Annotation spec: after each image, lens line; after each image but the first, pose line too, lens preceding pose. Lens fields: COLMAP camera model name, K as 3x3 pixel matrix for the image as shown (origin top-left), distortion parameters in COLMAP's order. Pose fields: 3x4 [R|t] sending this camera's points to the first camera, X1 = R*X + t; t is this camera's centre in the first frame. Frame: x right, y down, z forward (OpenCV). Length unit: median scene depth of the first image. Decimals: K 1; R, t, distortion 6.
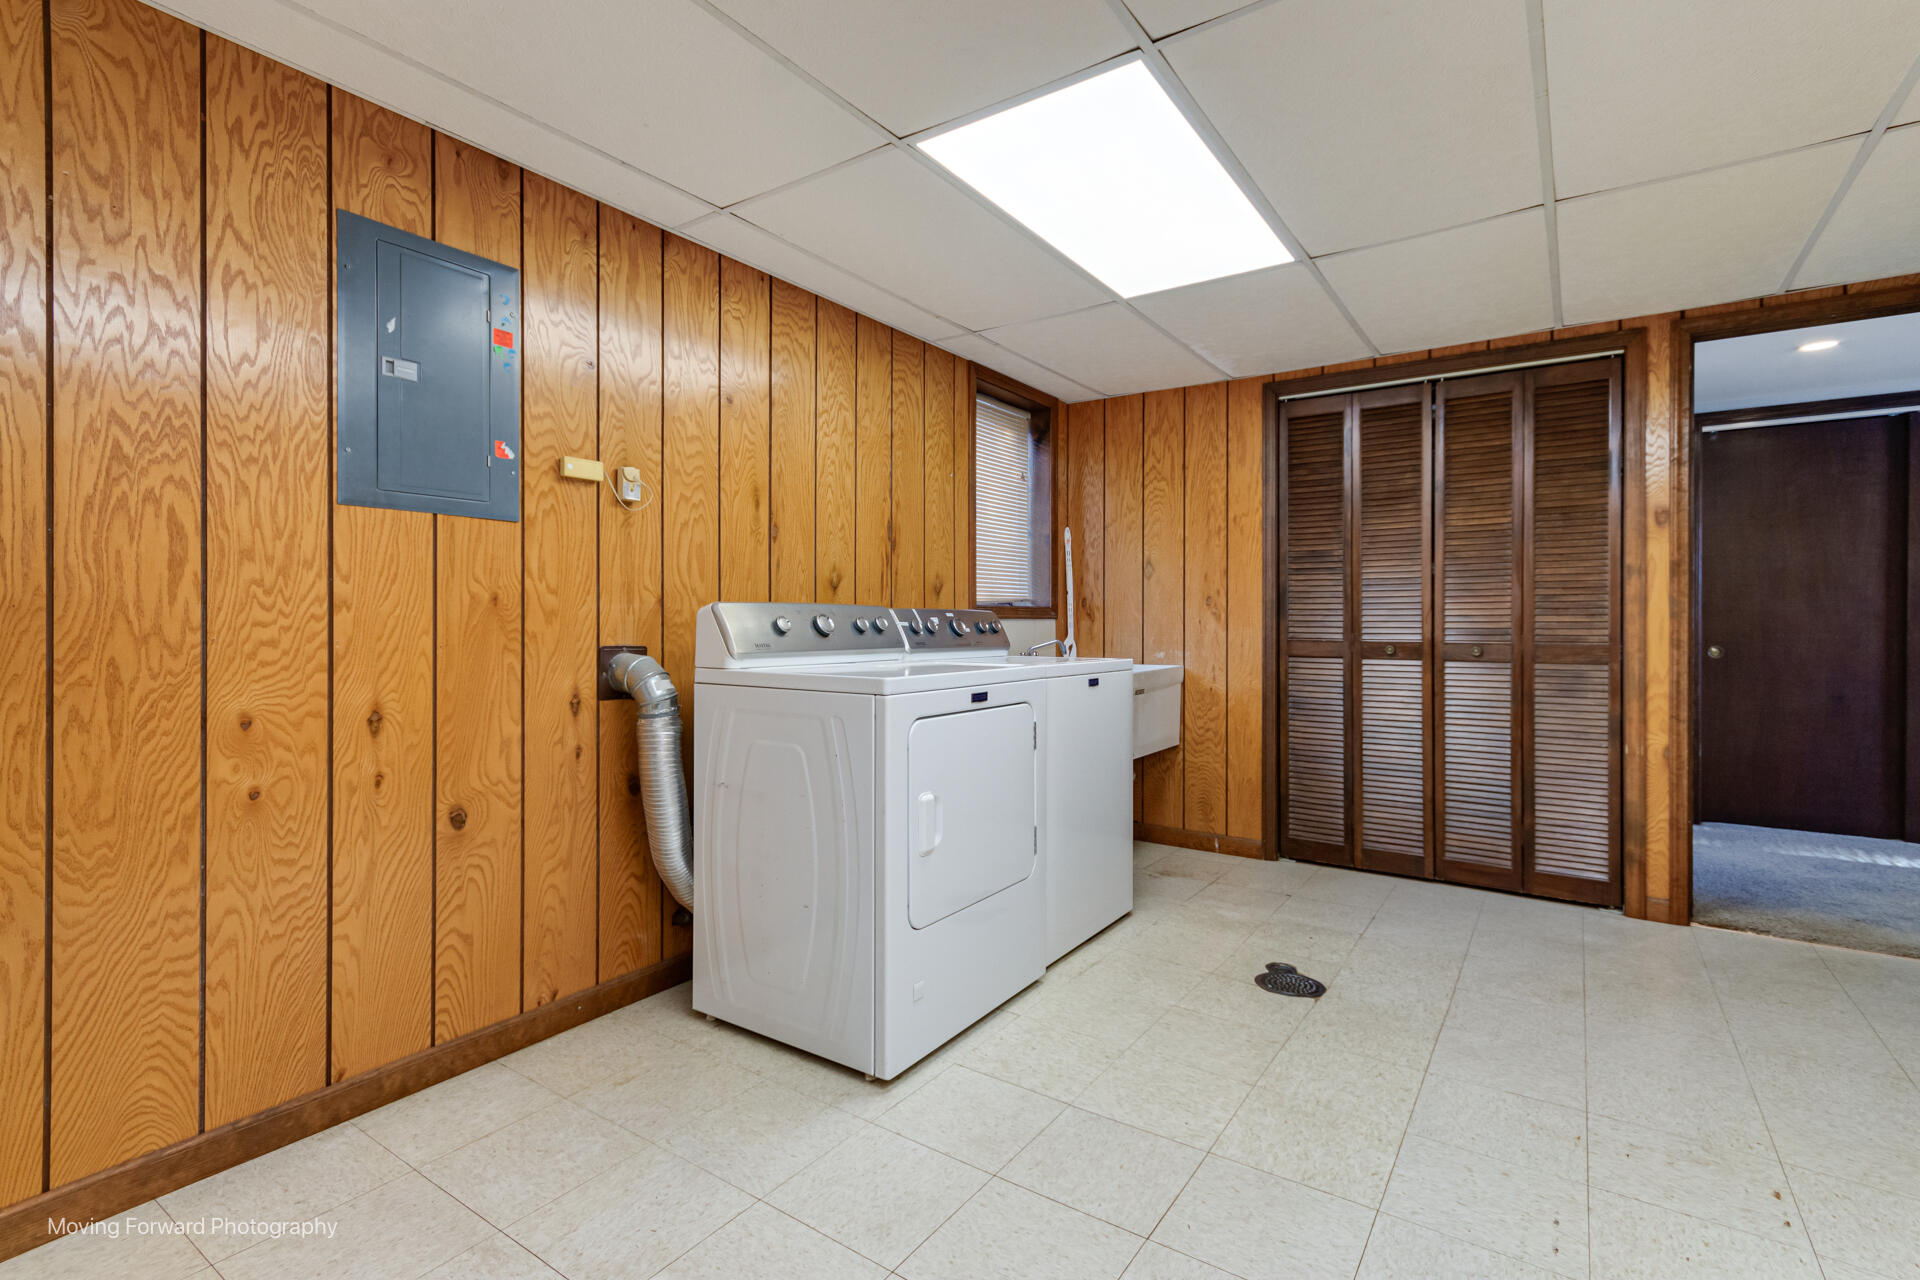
lens RADIAL K [[896.3, 0, 964.8], [0, 896.3, 627.8], [0, 0, 1]] dist [0.001286, 0.000322]
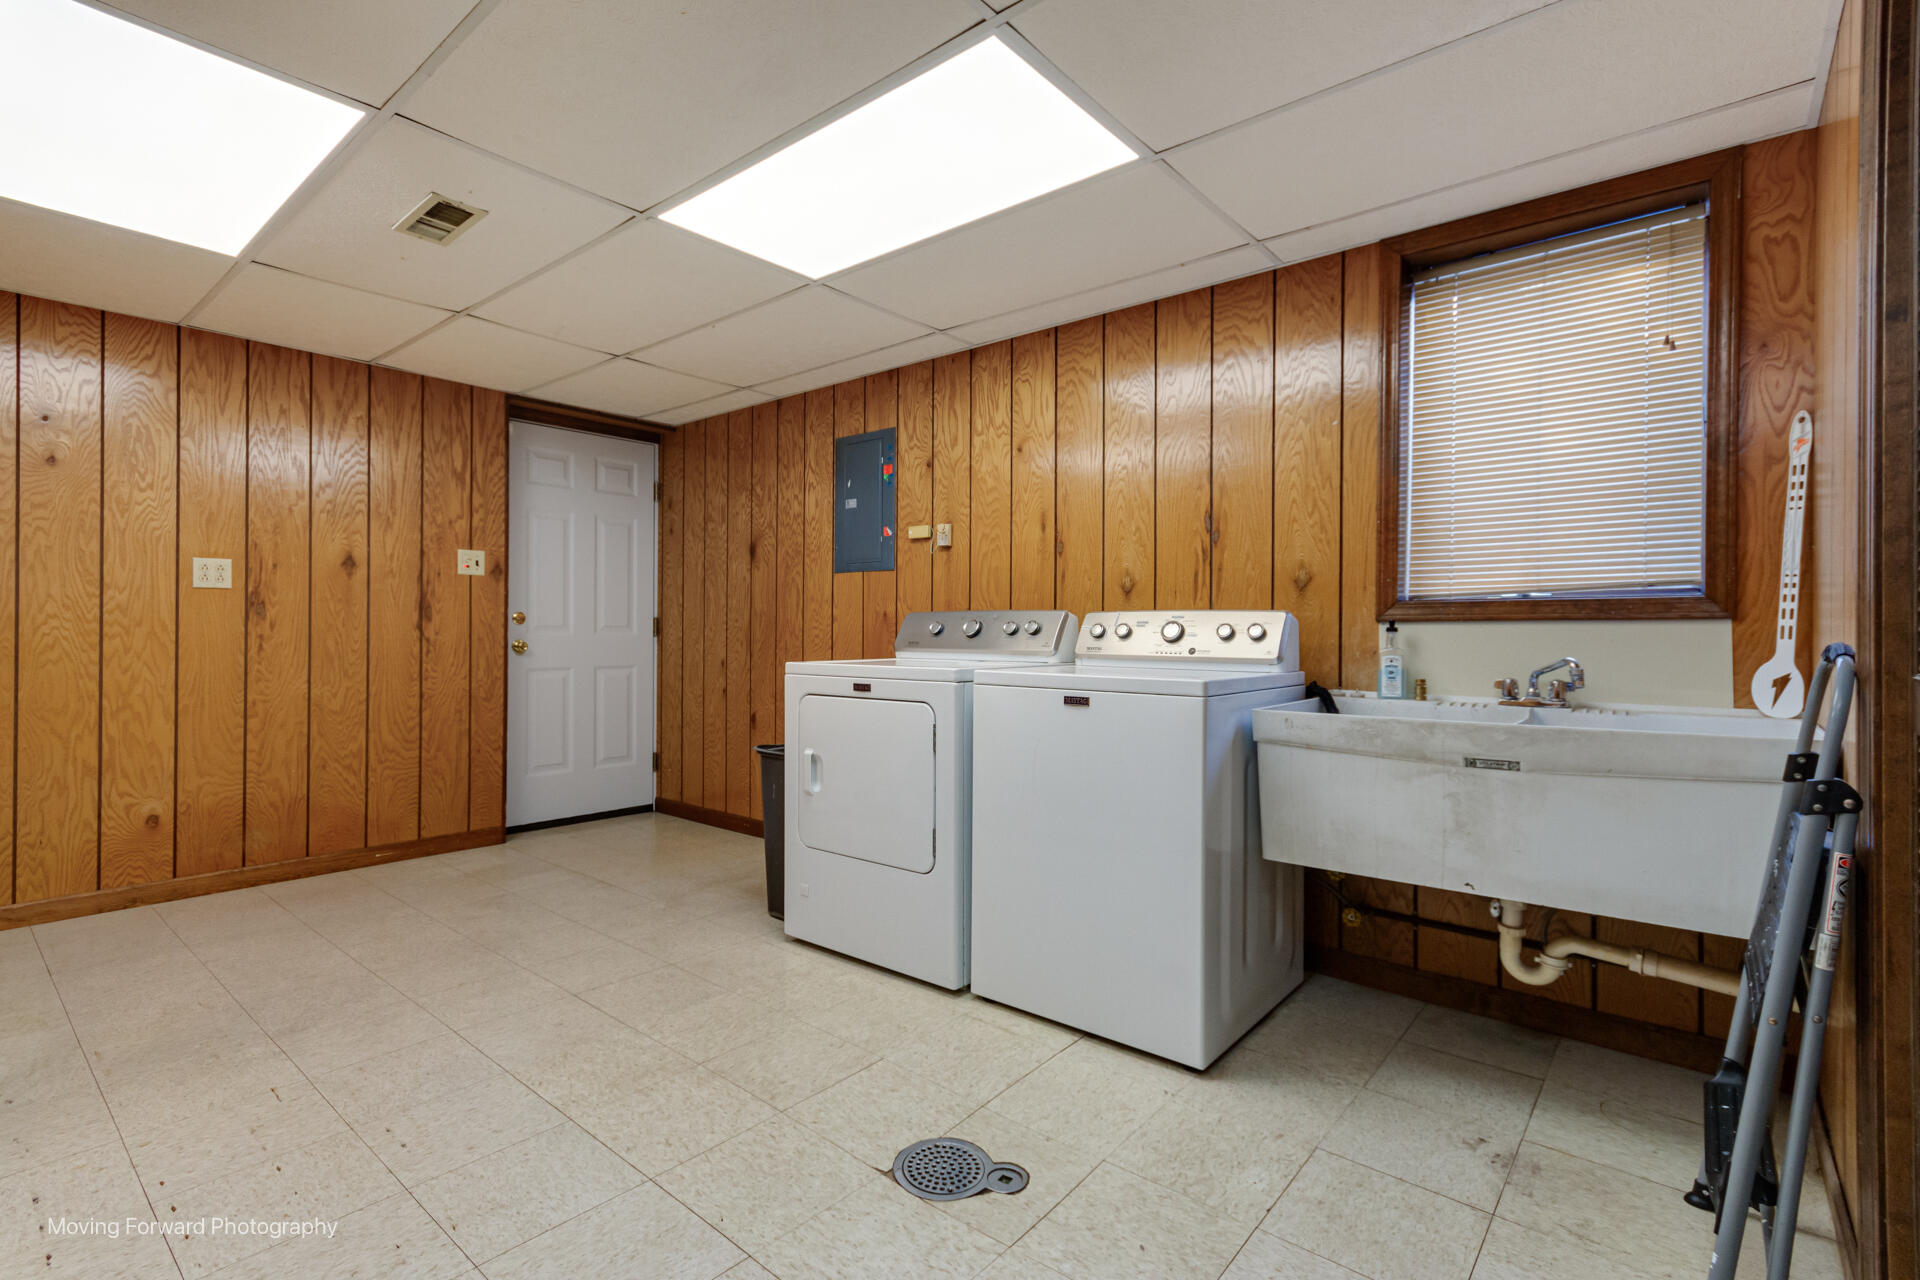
lens RADIAL K [[910.3, 0, 965.3], [0, 910.3, 632.8], [0, 0, 1]] dist [0.001802, 0.001259]
pose [[-0.107535, -0.001310, -0.994200, 1.011083], [-0.010627, 0.999944, -0.000168, 0.003112], [0.994144, 0.010547, -0.107543, 1.064392]]
